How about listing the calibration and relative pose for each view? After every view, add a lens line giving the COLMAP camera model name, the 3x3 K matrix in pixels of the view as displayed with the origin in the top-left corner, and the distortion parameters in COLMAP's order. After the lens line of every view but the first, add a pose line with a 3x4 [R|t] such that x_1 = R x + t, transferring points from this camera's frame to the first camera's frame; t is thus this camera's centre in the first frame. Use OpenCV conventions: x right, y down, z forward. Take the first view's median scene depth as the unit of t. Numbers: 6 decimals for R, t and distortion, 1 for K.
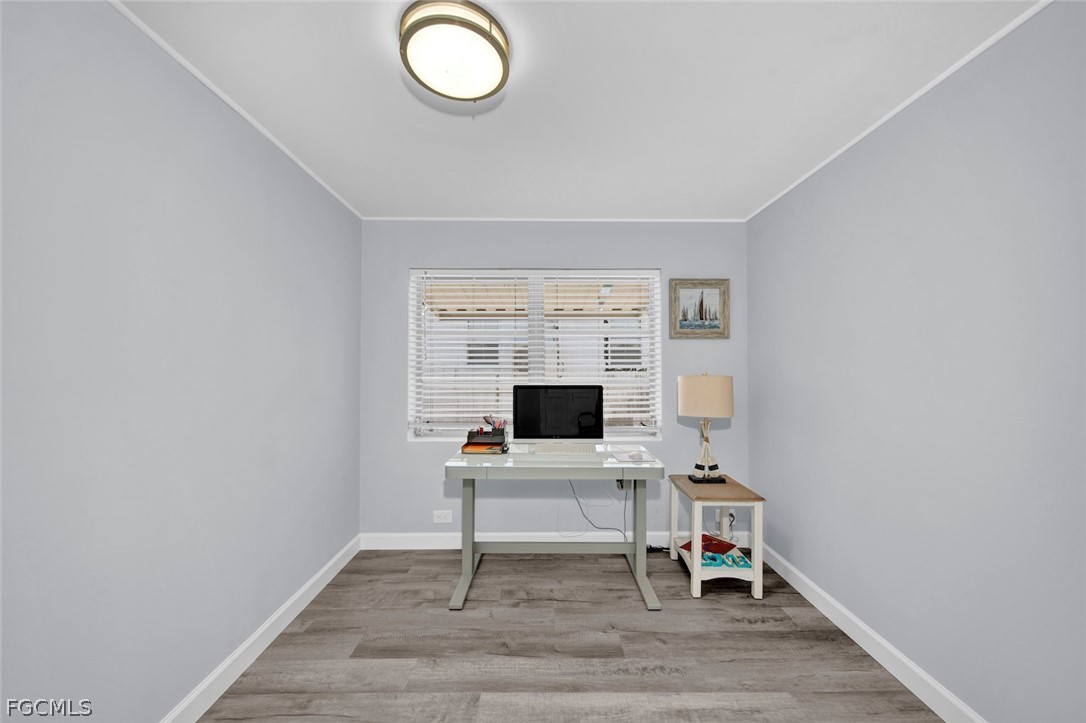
lens RADIAL K [[382.1, 0, 544.8], [0, 382.1, 363.0], [0, 0, 1]] dist [-0.000922, -0.001229]
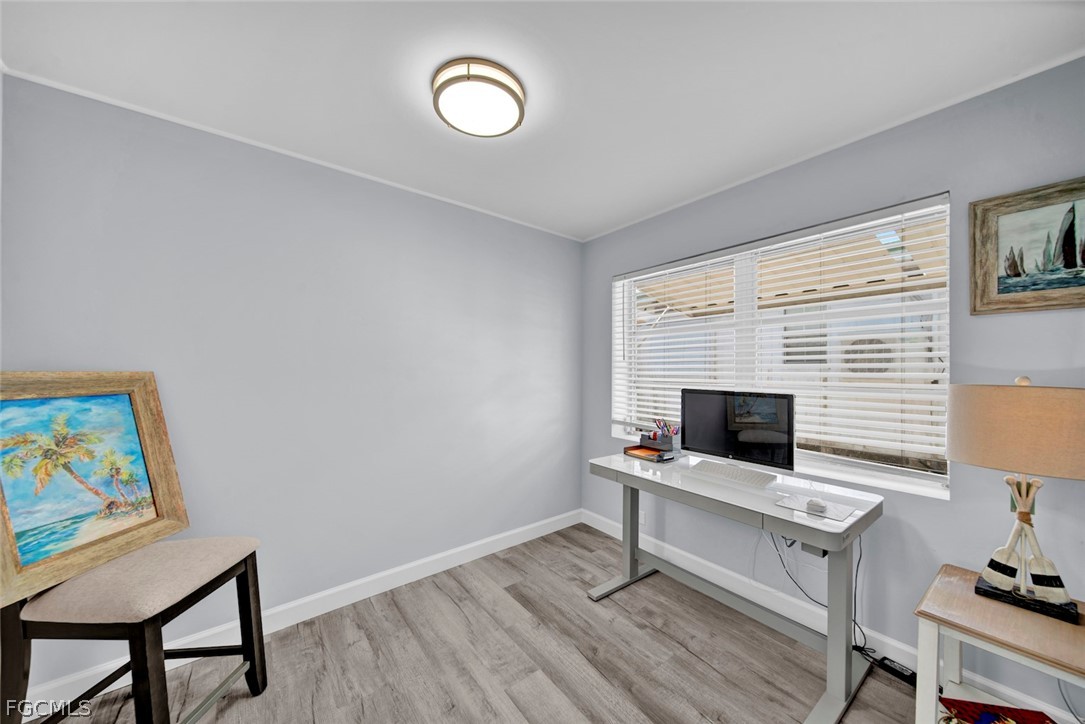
lens RADIAL K [[381.8, 0, 542.8], [0, 381.8, 363.2], [0, 0, 1]] dist [-0.000922, -0.001229]
pose [[0.609987, -0.003624, -0.792403, 0.441050], [0.009759, 0.999948, 0.002939, -0.003333], [0.792351, -0.009526, 0.609991, 0.225147]]
